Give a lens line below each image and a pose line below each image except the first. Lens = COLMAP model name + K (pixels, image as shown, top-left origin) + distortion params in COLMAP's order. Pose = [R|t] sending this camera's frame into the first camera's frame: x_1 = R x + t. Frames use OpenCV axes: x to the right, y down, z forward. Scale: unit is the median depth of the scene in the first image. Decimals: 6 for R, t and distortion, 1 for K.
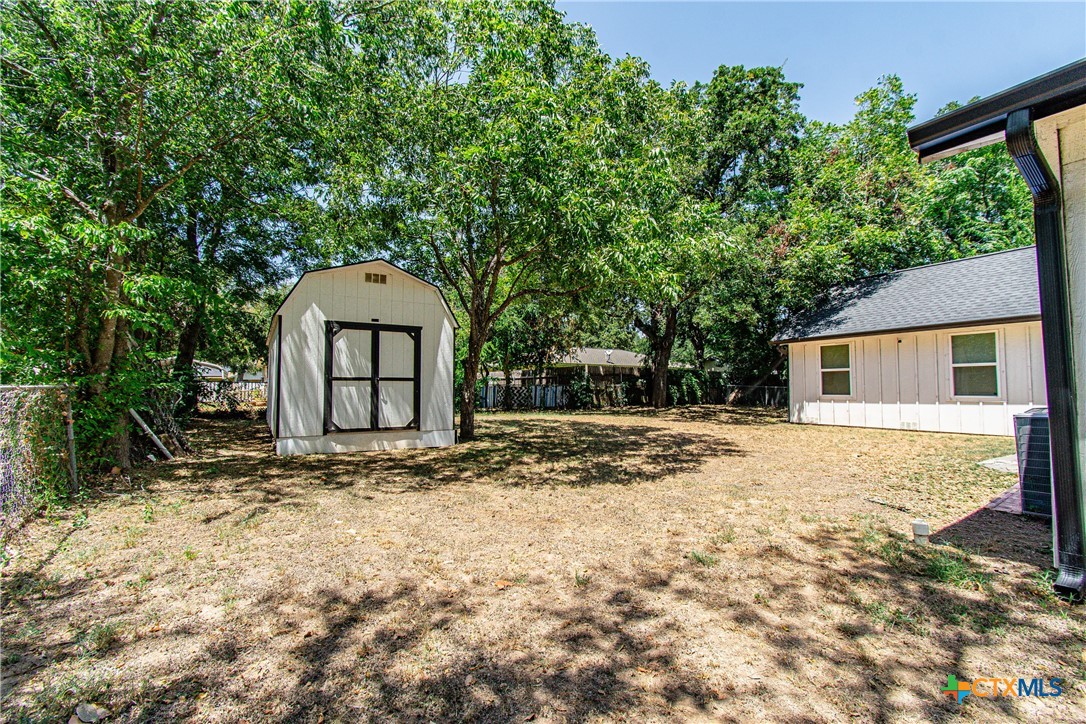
lens RADIAL K [[478.1, 0, 550.1], [0, 478.1, 373.3], [0, 0, 1]] dist [0.001685, 0.000010]
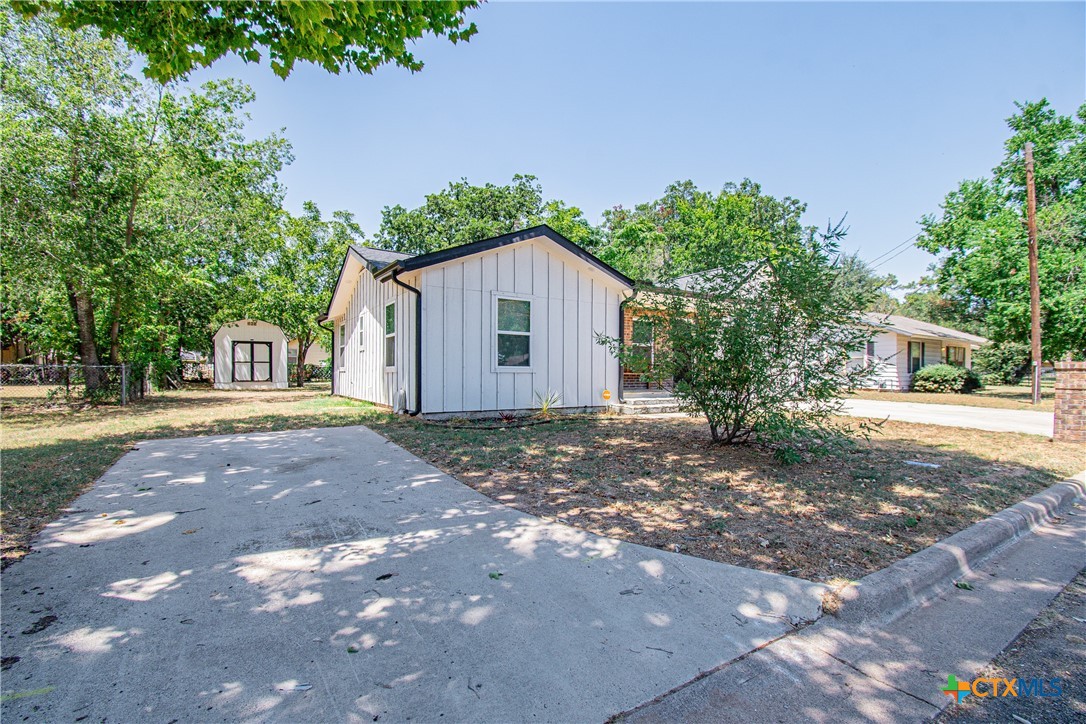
lens RADIAL K [[478.1, 0, 550.1], [0, 478.1, 373.3], [0, 0, 1]] dist [0.001685, 0.000010]
pose [[0.999488, -0.008597, 0.030824, 1.177432], [0.007115, 0.998829, 0.047855, -0.041732], [-0.031199, -0.047611, 0.998379, -1.667238]]
